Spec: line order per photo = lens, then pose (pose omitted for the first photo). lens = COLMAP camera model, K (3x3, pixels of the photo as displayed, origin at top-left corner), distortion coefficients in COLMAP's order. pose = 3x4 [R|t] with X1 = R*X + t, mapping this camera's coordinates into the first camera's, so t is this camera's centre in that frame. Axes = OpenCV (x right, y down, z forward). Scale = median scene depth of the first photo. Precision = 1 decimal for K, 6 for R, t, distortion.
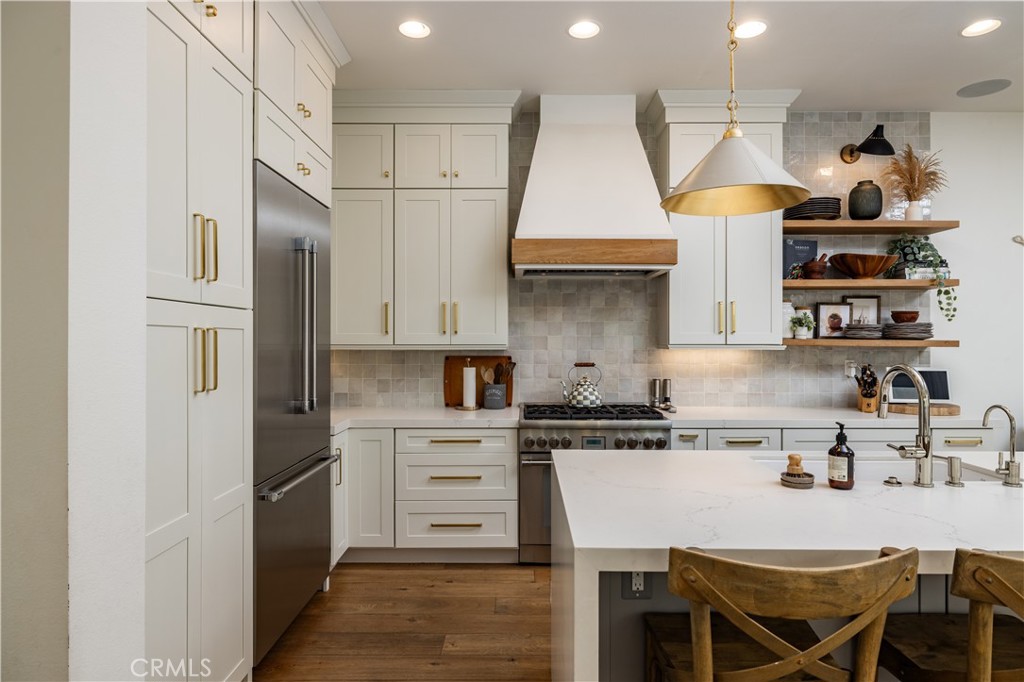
lens RADIAL K [[574.9, 0, 513.0], [0, 574.9, 337.2], [0, 0, 1]] dist [0.016994, 0.000353]
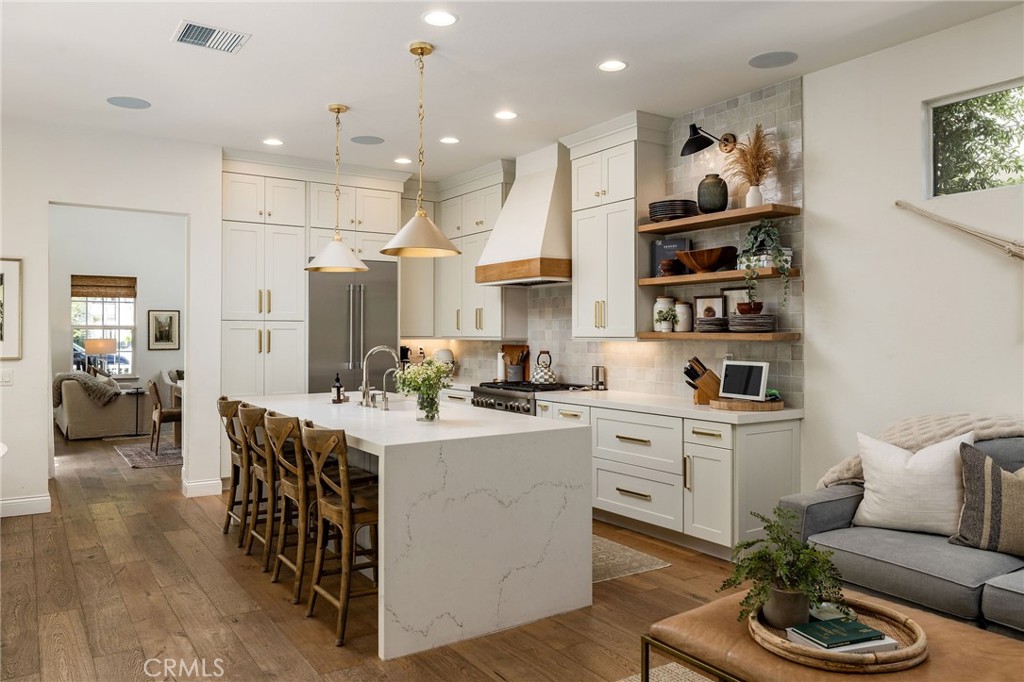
lens RADIAL K [[727.1, 0, 509.1], [0, 727.1, 337.0], [0, 0, 1]] dist [0.006273, 0.000438]
pose [[0.556753, 0.003841, -0.830669, 1.445711], [0.007949, 0.999919, 0.009952, -0.003797], [0.830640, -0.012144, 0.556677, 0.002784]]
